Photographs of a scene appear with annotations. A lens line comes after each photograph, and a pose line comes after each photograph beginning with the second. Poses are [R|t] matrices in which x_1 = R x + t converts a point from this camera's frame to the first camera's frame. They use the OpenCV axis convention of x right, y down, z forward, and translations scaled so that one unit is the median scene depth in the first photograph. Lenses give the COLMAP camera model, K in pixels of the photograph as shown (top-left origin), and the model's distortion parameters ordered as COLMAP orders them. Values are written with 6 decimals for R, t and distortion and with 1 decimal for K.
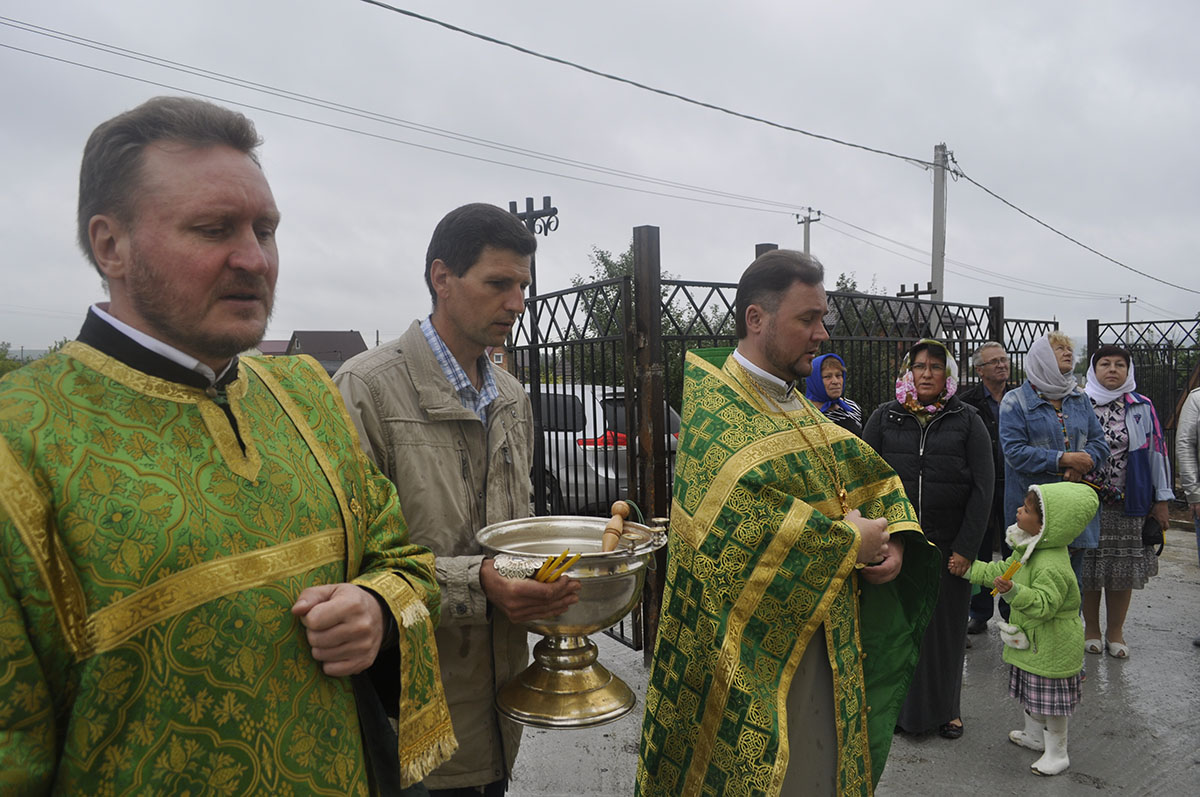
lens RADIAL K [[938.0, 0, 599.7], [0, 938.0, 393.6], [0, 0, 1]] dist [-0.009460, 0.008877]
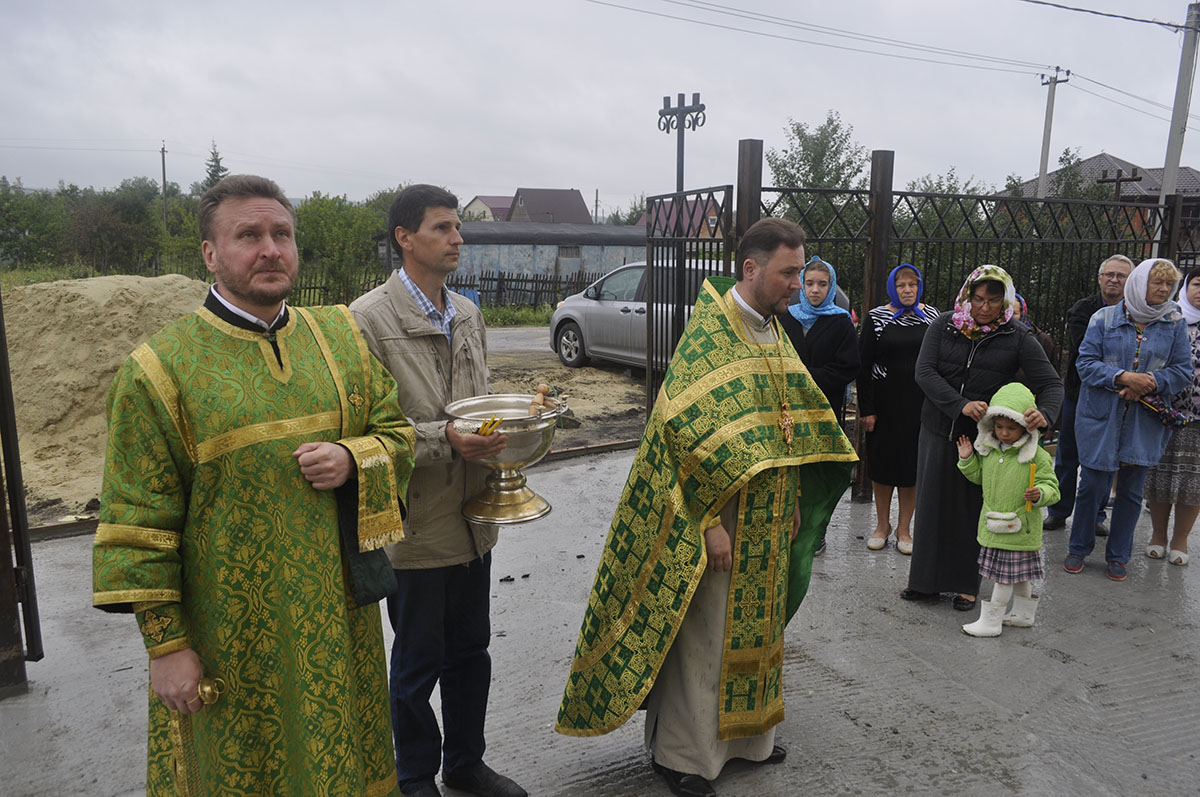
lens RADIAL K [[938.0, 0, 599.7], [0, 938.0, 393.6], [0, 0, 1]] dist [-0.009460, 0.008877]
pose [[0.972081, 0.074024, -0.222662, 0.523449], [-0.040462, 0.987601, 0.151683, -0.156549], [0.231130, -0.138439, 0.963023, -0.524456]]
